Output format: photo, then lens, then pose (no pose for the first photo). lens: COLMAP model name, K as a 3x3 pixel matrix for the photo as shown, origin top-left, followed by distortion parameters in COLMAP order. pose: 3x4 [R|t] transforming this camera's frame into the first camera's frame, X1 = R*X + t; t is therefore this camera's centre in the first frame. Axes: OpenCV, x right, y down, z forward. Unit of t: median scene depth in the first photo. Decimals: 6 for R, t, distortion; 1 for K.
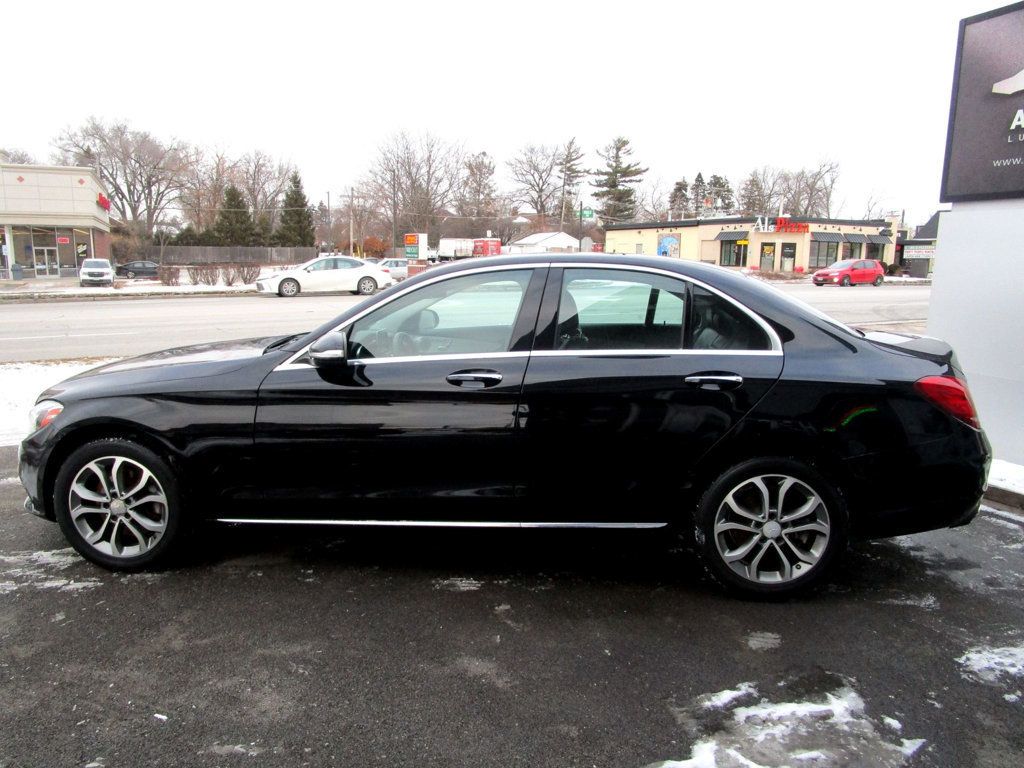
lens RADIAL K [[728.0, 0, 512.0], [0, 728.0, 384.0], [0, 0, 1]] dist [0.005883, 0.002073]
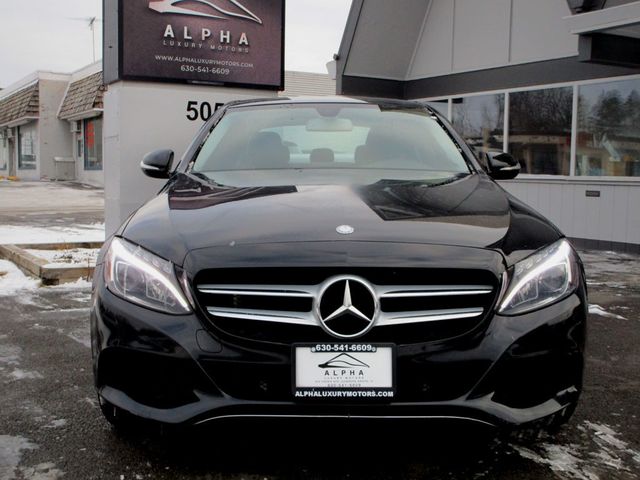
lens RADIAL K [[785.9, 0, 320.0], [0, 785.9, 240.0], [0, 0, 1]] dist [-0.034175, 0.027995]
pose [[-0.102049, -0.092800, 0.990441, -0.969647], [0.160913, 0.980987, 0.108493, -0.065569], [-0.981679, 0.170447, -0.085176, 0.905486]]
